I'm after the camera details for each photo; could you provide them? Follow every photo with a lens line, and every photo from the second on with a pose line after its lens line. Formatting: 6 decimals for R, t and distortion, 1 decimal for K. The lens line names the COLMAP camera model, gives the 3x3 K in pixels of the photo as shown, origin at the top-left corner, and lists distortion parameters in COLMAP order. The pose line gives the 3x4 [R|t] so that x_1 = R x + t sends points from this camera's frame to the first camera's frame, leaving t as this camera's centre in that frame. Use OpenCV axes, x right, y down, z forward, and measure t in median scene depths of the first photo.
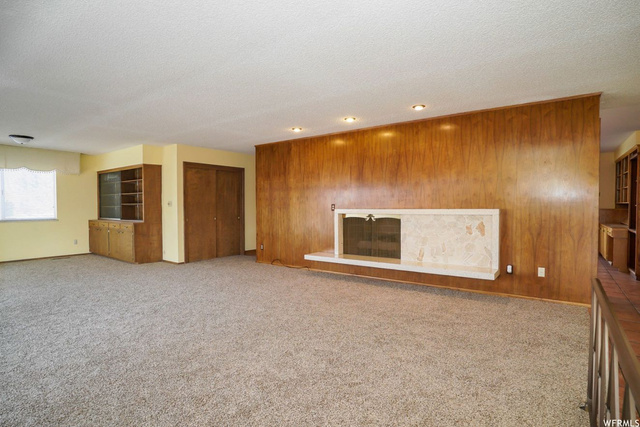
lens RADIAL K [[335.0, 0, 318.9], [0, 335.0, 217.2], [0, 0, 1]] dist [-0.056724, 0.022708]
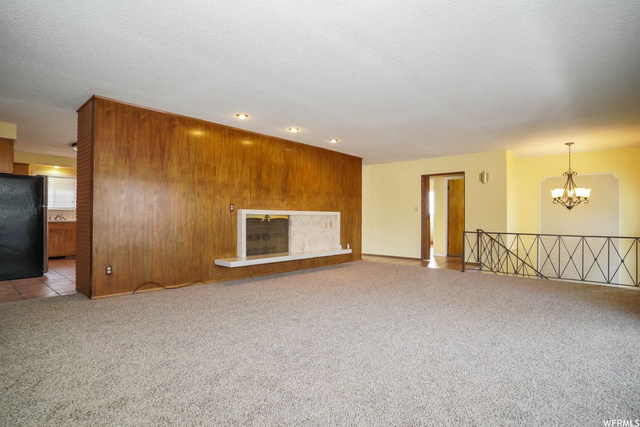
lens RADIAL K [[335.0, 0, 318.3], [0, 335.0, 216.0], [0, 0, 1]] dist [-0.056724, 0.022708]
pose [[0.101485, -0.002046, 0.994835, -0.946985], [0.009069, 0.999958, 0.001132, -0.005625], [-0.994796, 0.008907, 0.101499, 0.754762]]
